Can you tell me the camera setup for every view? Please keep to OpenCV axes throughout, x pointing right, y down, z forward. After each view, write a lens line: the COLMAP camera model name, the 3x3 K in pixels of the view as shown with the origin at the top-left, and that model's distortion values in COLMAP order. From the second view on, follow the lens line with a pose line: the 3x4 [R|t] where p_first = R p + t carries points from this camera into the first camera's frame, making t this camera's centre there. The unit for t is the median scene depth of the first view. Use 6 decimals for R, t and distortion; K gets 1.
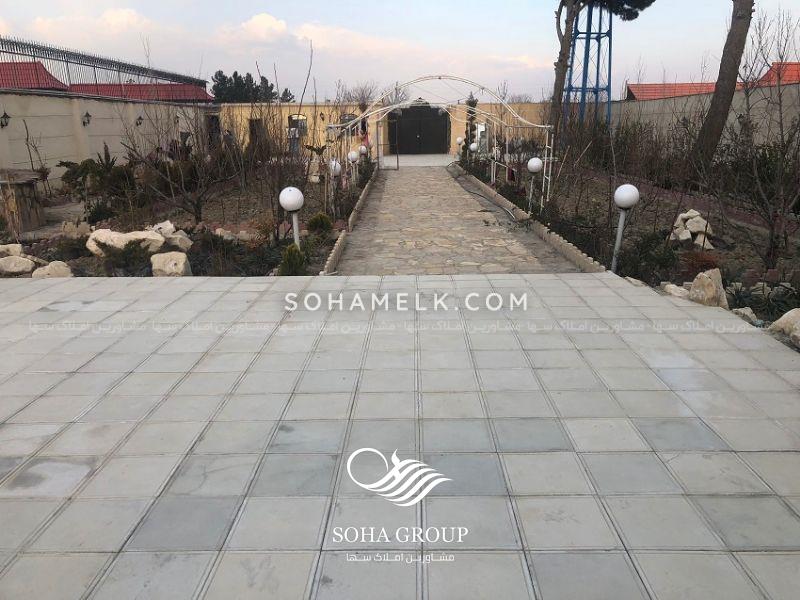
lens RADIAL K [[657.1, 0, 406.0], [0, 657.1, 294.1], [0, 0, 1]] dist [0.019416, 0.000727]
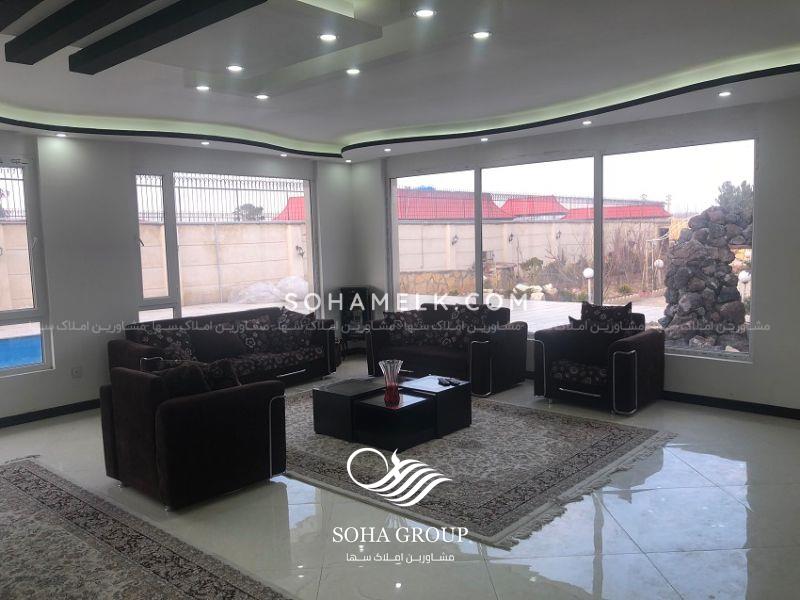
lens RADIAL K [[657.1, 0, 406.8], [0, 657.1, 297.0], [0, 0, 1]] dist [0.019416, 0.000727]
pose [[0.739140, 0.050328, -0.671669, 0.236780], [-0.152134, 0.983909, -0.093693, 0.066104], [0.656146, 0.171436, 0.734903, -0.289604]]
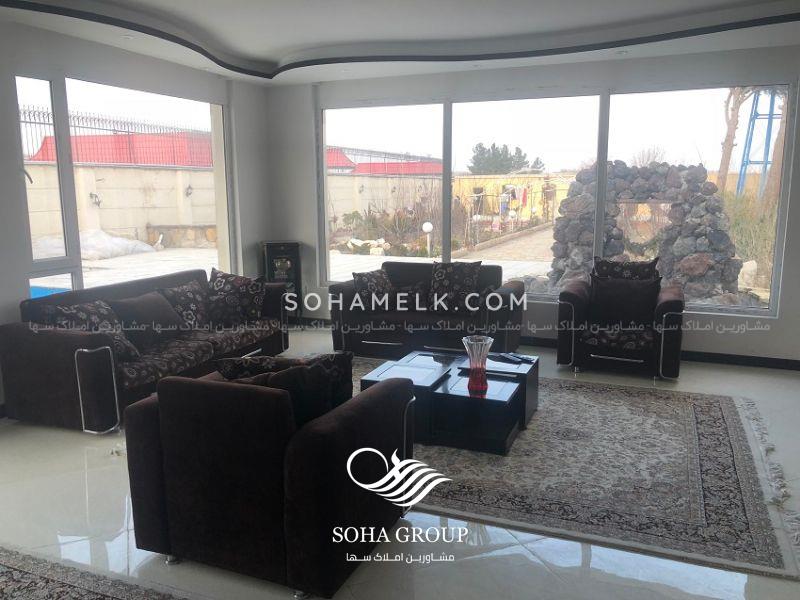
lens RADIAL K [[657.1, 0, 396.5], [0, 657.1, 296.4], [0, 0, 1]] dist [0.019416, 0.000727]
pose [[0.921172, 0.067687, -0.383224, 0.160064], [-0.102166, 0.992279, -0.070321, 0.069596], [0.375505, 0.103930, 0.920975, -0.292735]]
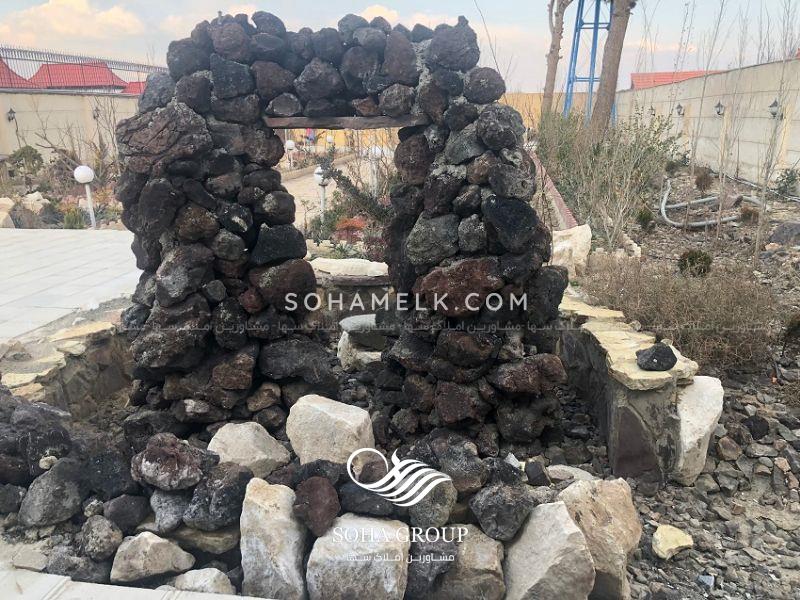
lens RADIAL K [[657.1, 0, 404.6], [0, 657.1, 302.5], [0, 0, 1]] dist [0.019416, 0.000727]
pose [[0.987329, 0.036570, -0.154416, 0.179687], [-0.032561, 0.999066, 0.028412, 0.015594], [0.155311, -0.023024, 0.987597, -0.065049]]
